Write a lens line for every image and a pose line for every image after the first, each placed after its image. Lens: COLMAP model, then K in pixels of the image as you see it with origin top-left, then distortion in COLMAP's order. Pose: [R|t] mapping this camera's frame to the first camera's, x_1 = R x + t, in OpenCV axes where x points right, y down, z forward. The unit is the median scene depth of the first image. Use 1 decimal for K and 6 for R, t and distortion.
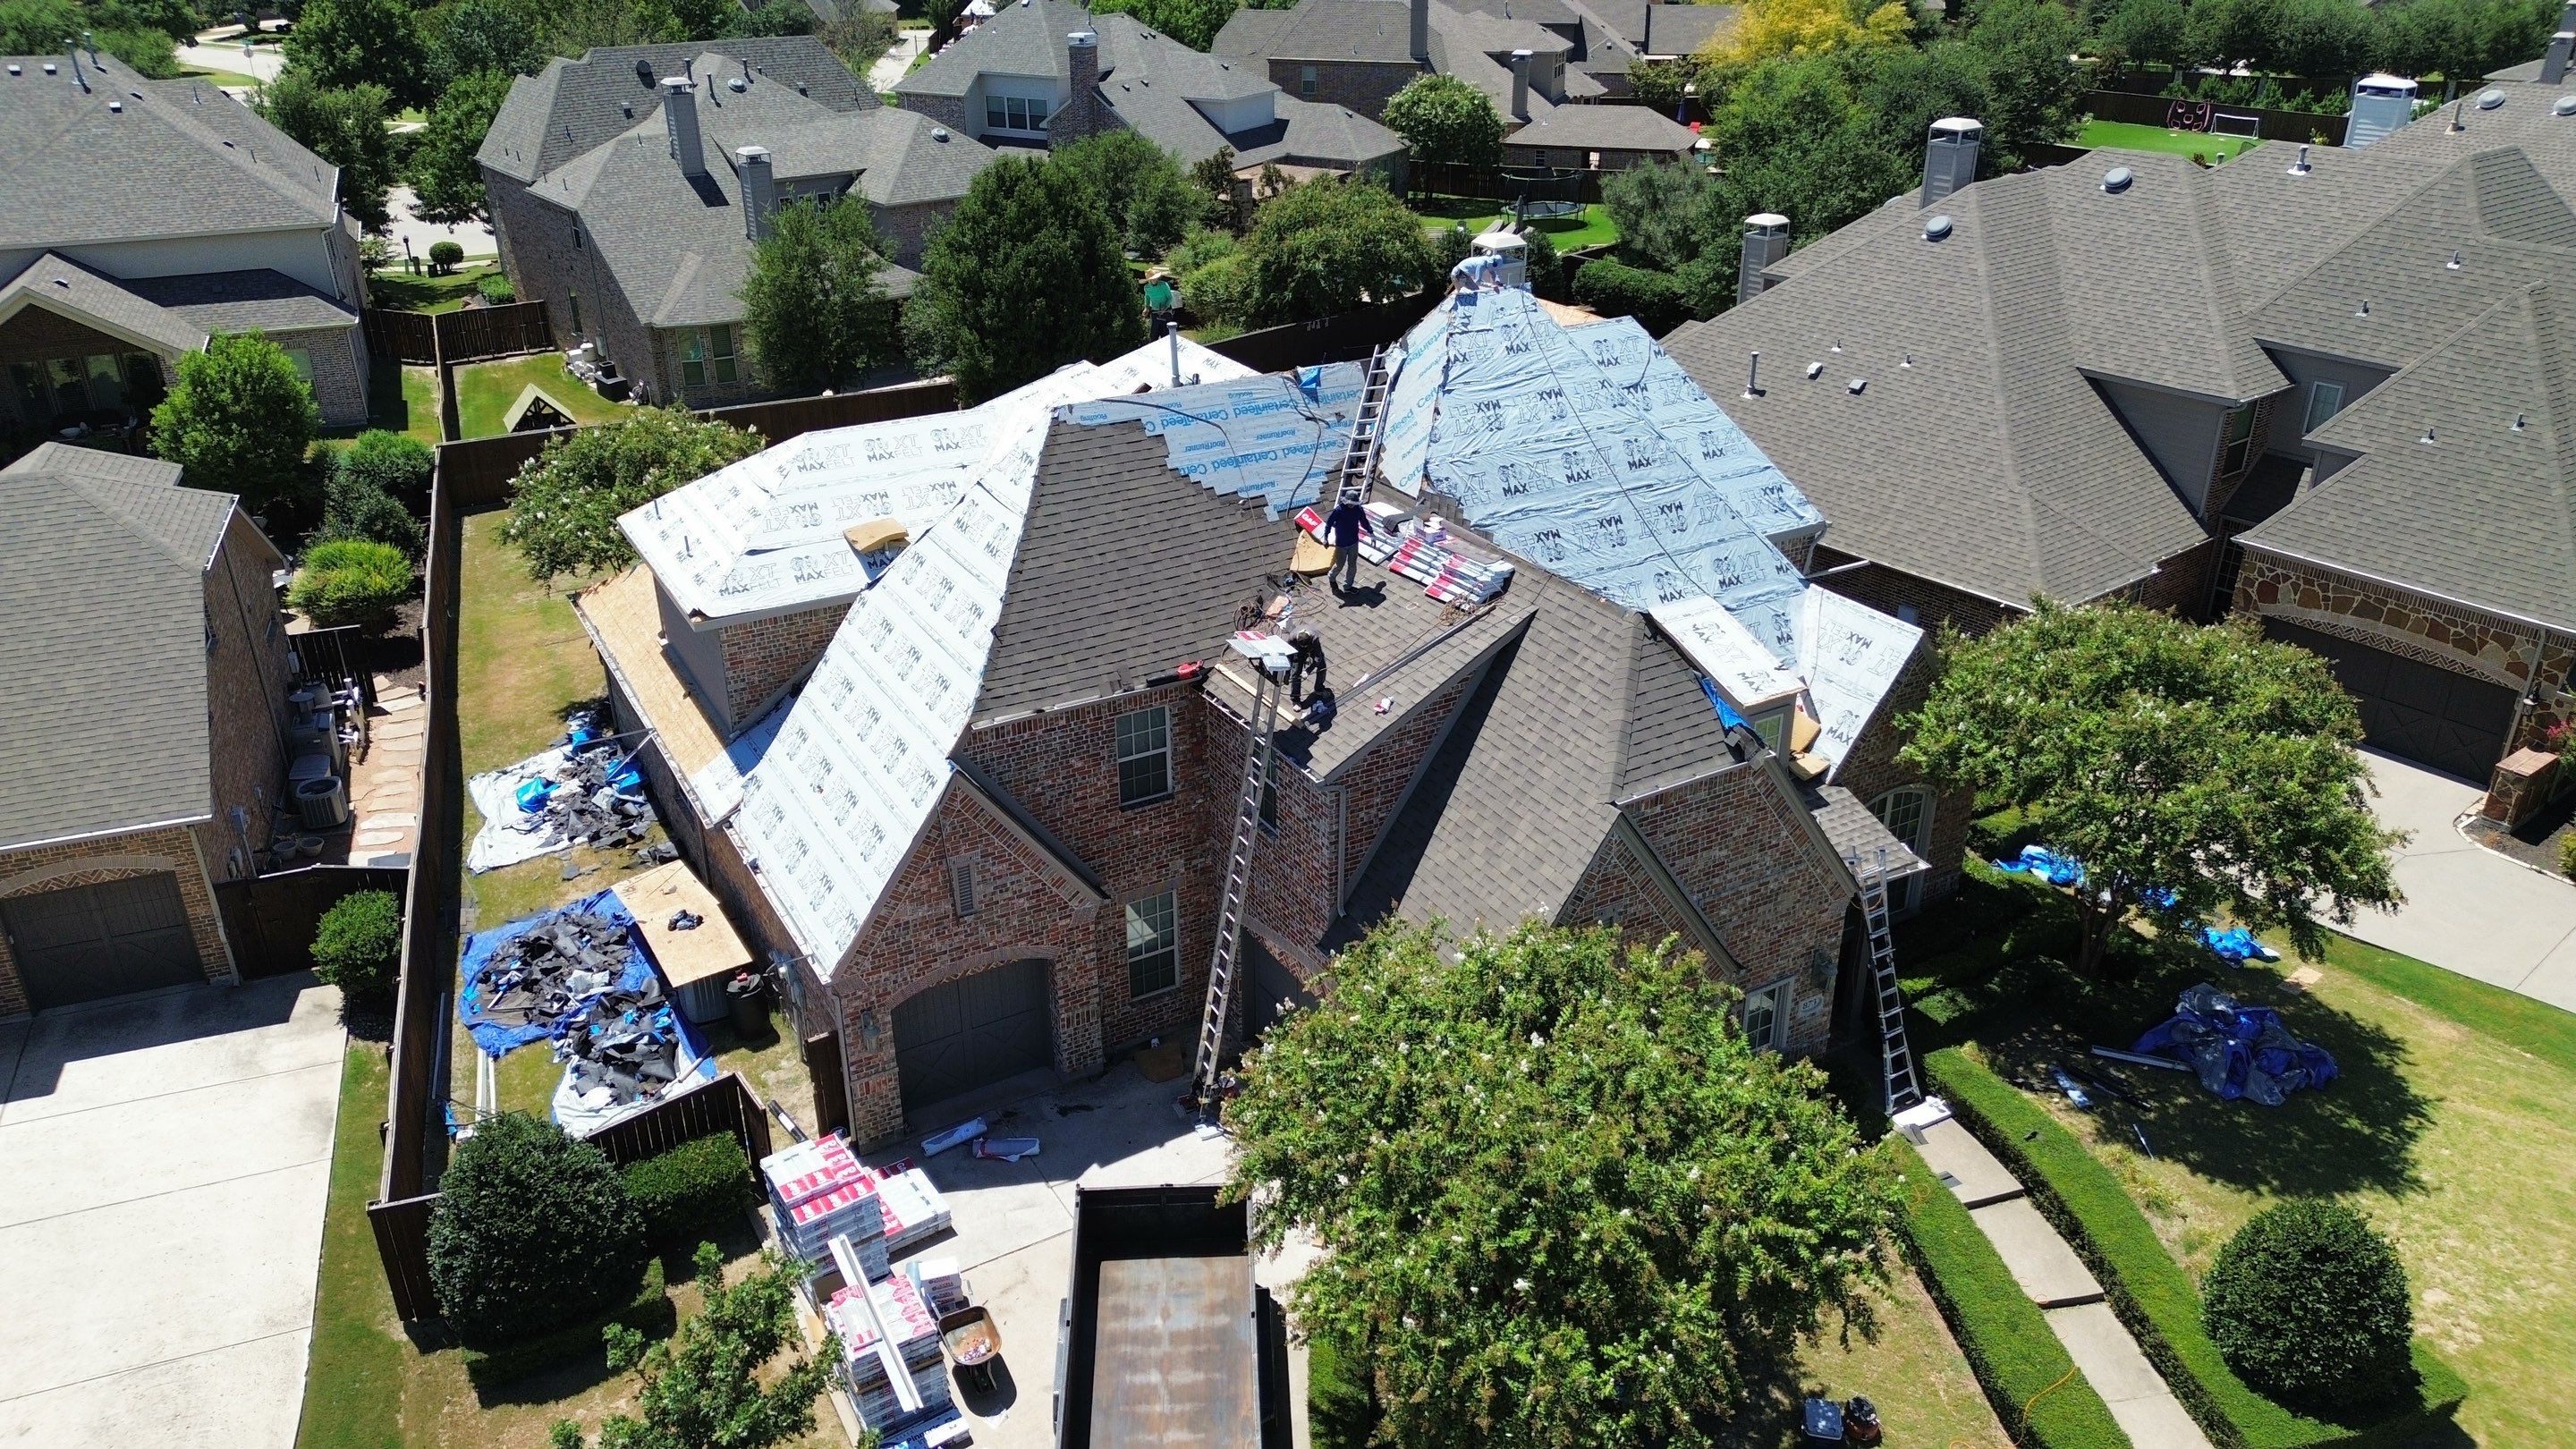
lens RADIAL K [[1884.2, 0, 1313.9], [0, 1884.2, 716.9], [0, 0, 1]] dist [0.185184, -0.296332]
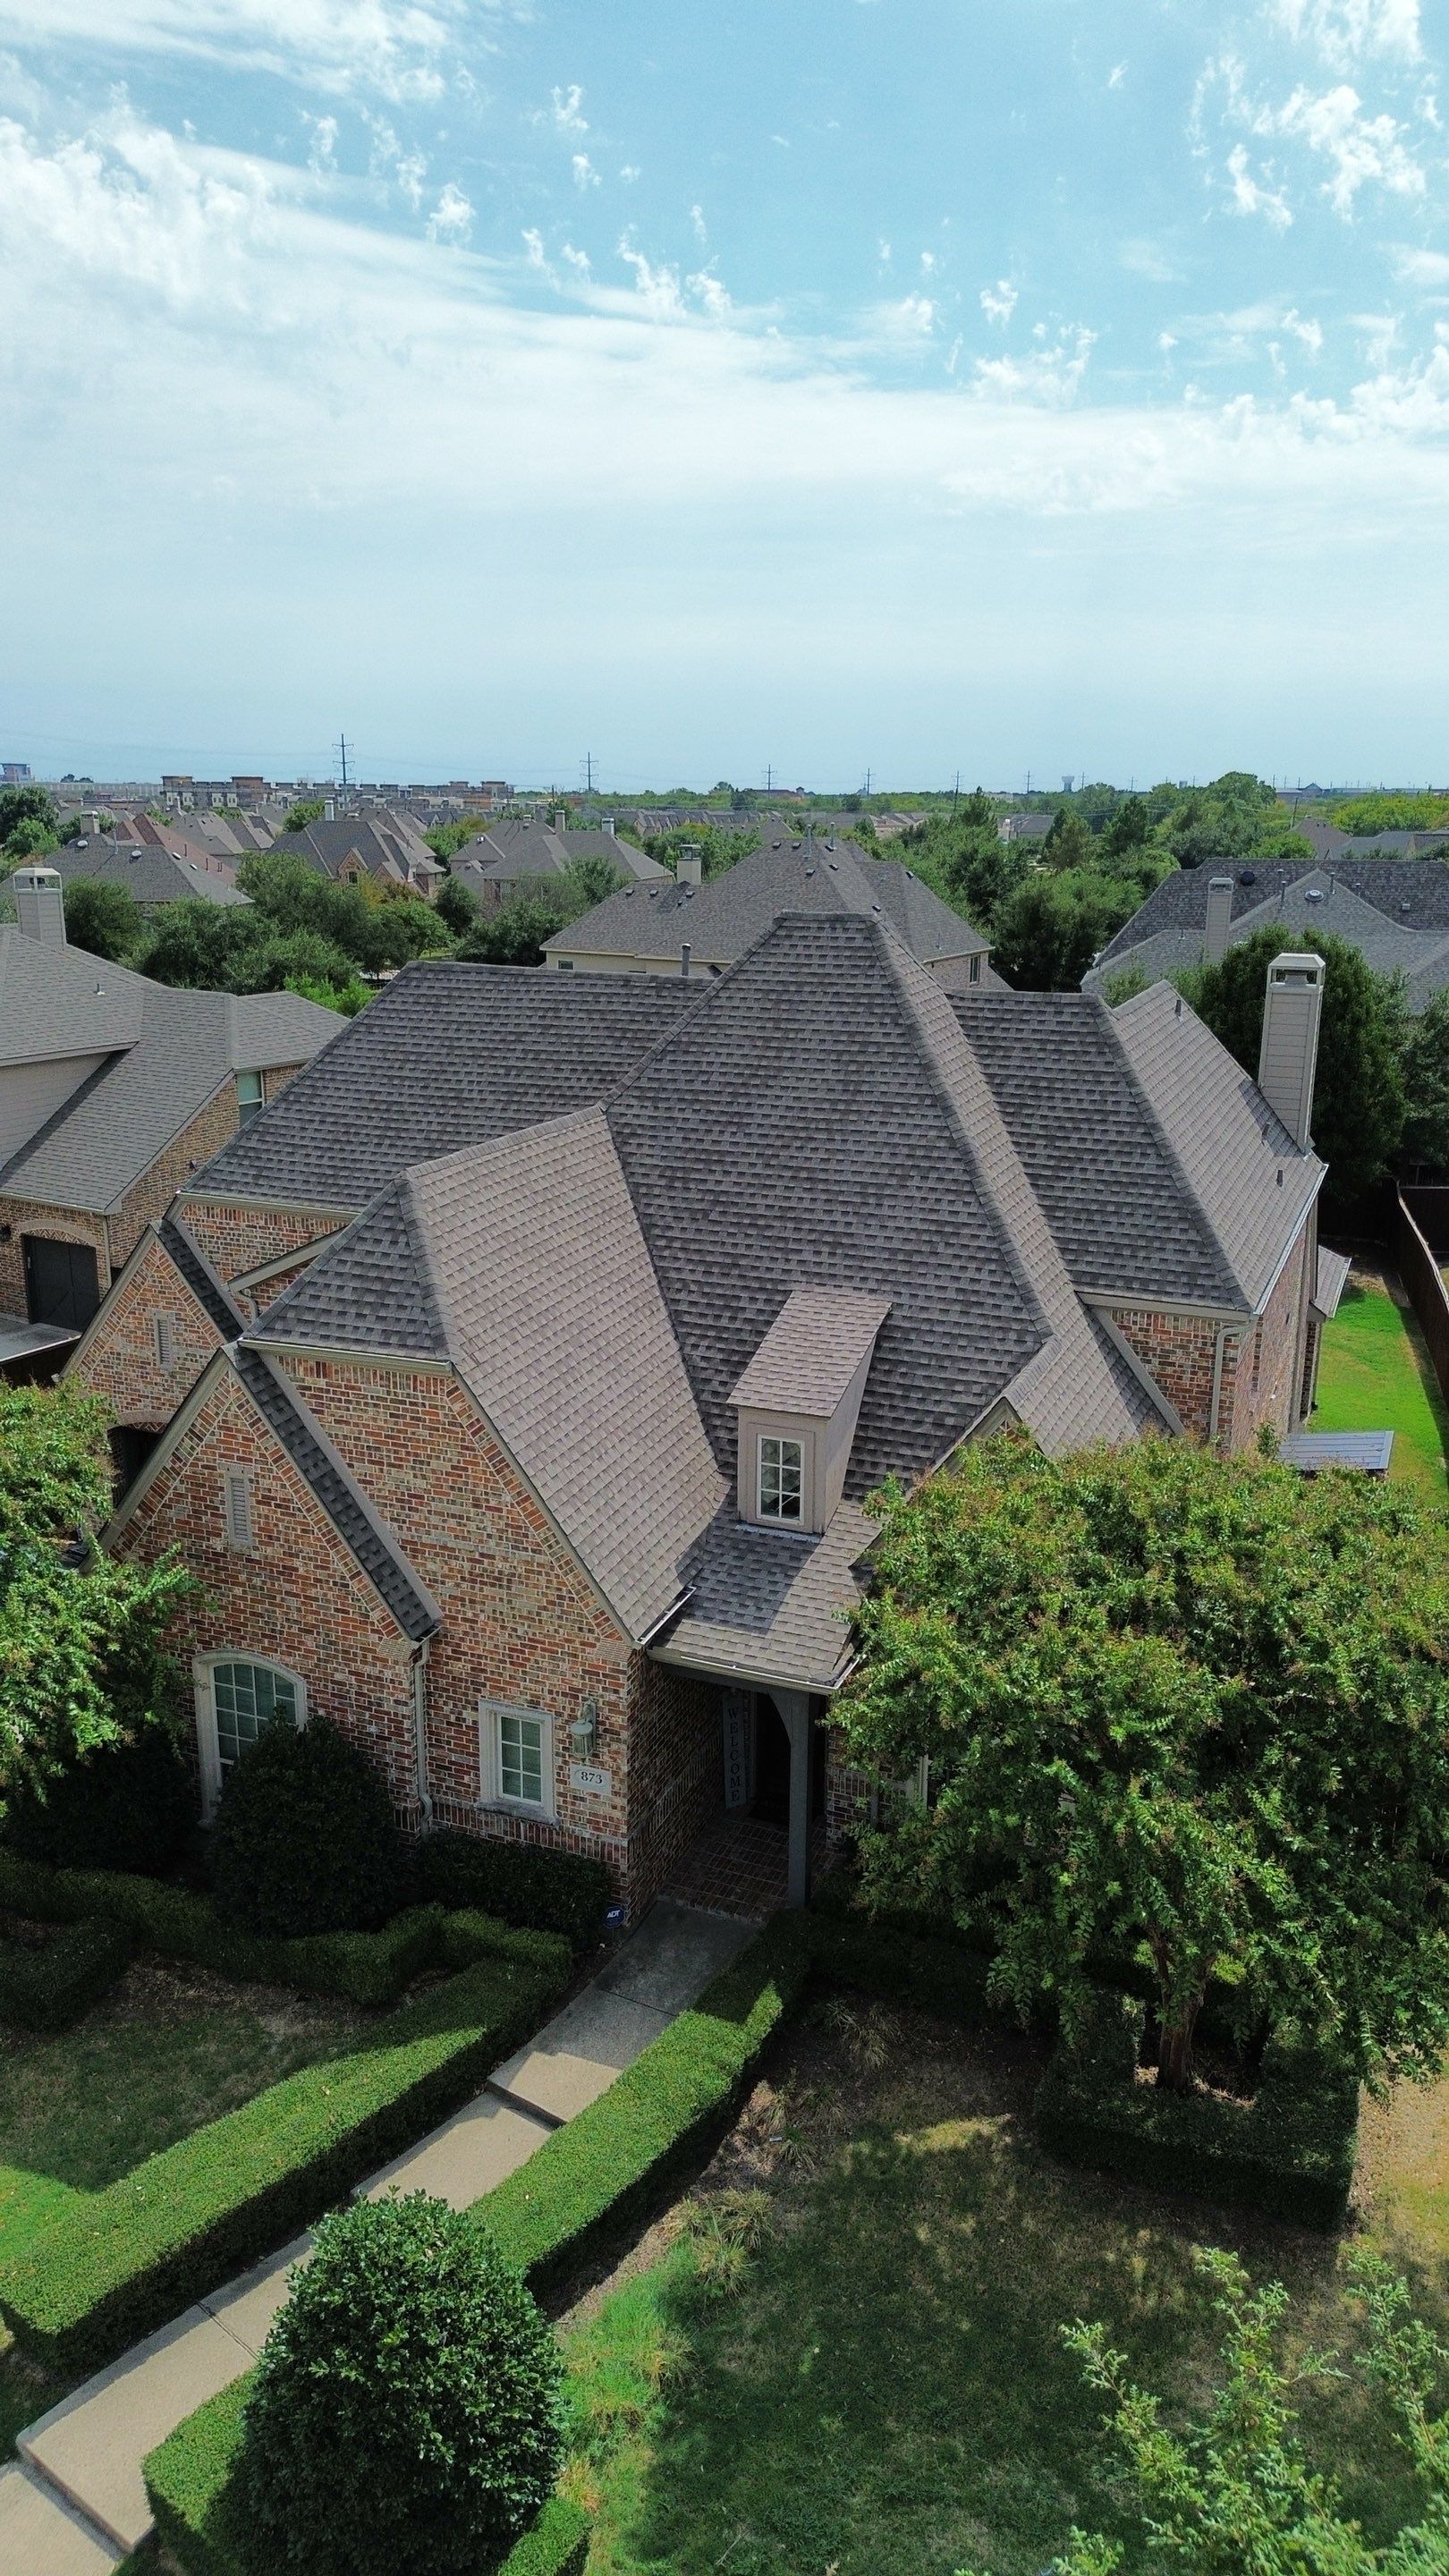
lens RADIAL K [[1884.2, 0, 730.4], [0, 1884.2, 1293.6], [0, 0, 1]] dist [0.185184, -0.296332]
pose [[0.585295, 0.215484, -0.781663, 0.844740], [-0.356826, 0.934121, -0.009672, -0.041438], [0.728083, 0.284578, 0.623626, 0.517874]]
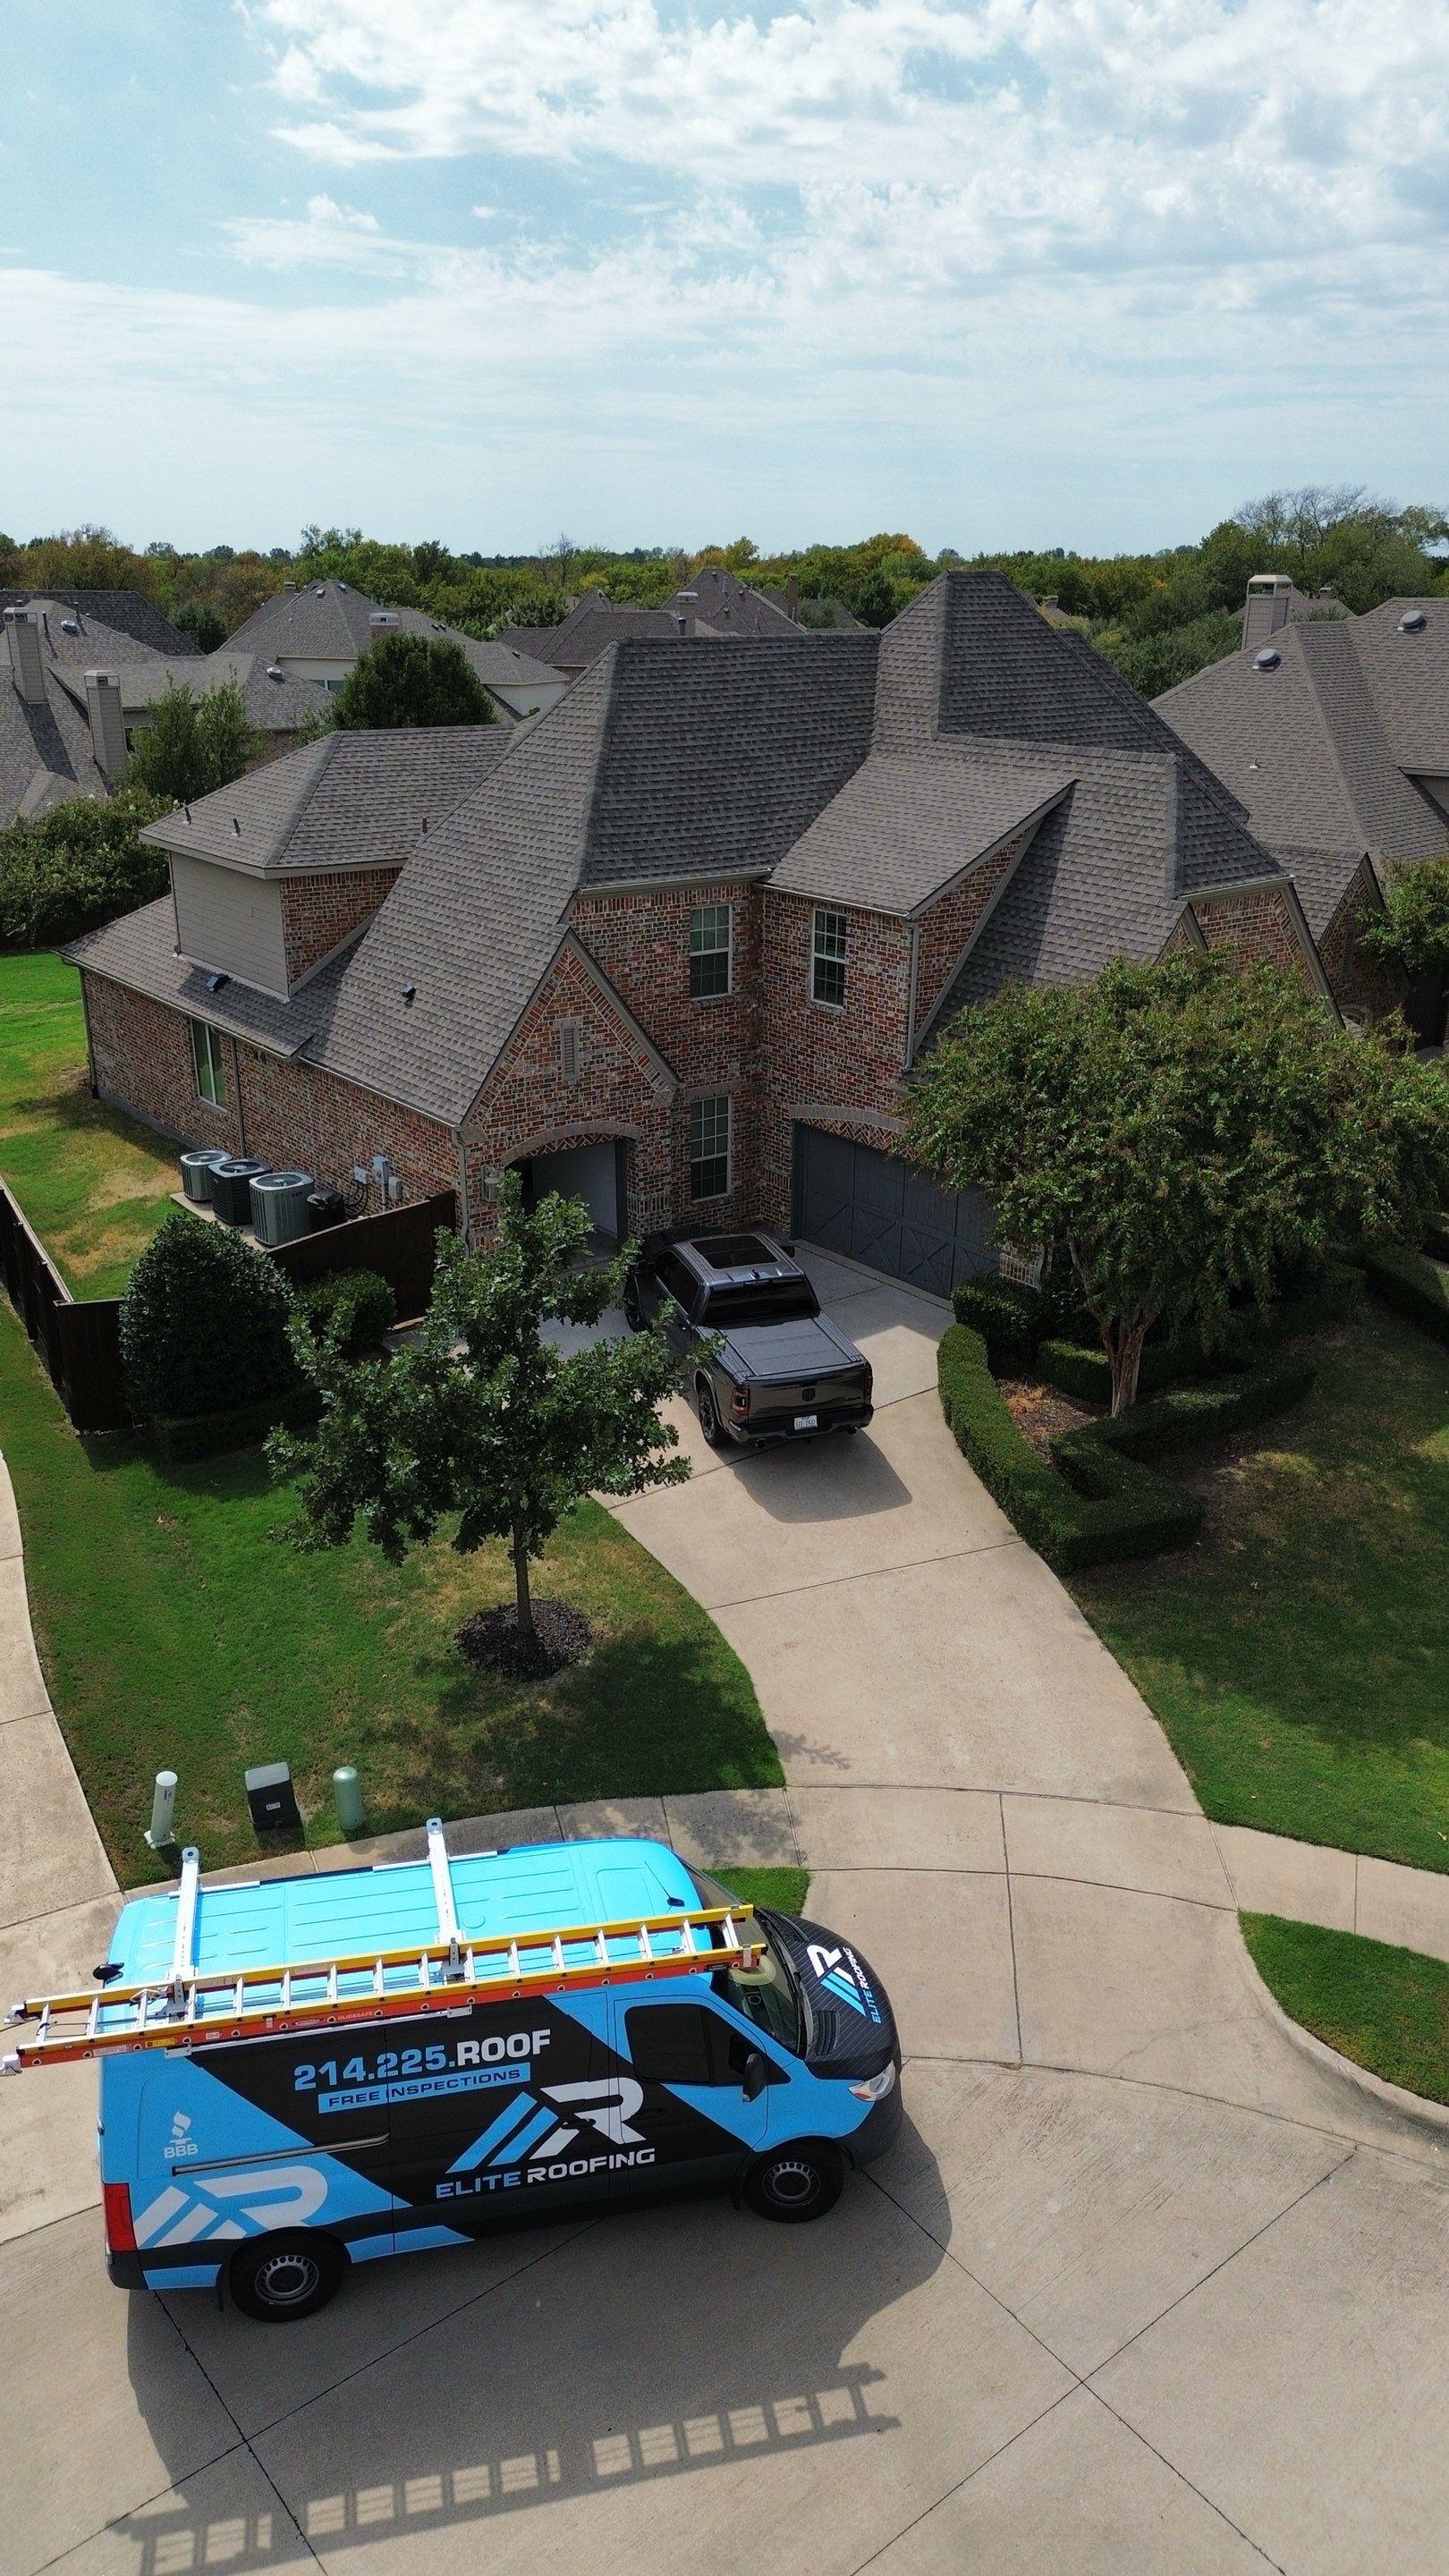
lens RADIAL K [[1884.2, 0, 730.4], [0, 1884.2, 1293.6], [0, 0, 1]] dist [0.185184, -0.296332]
pose [[0.991820, -0.037418, 0.122035, -0.223246], [0.047846, 0.995344, -0.083672, 0.314586], [-0.118336, 0.088827, 0.988993, -0.073982]]
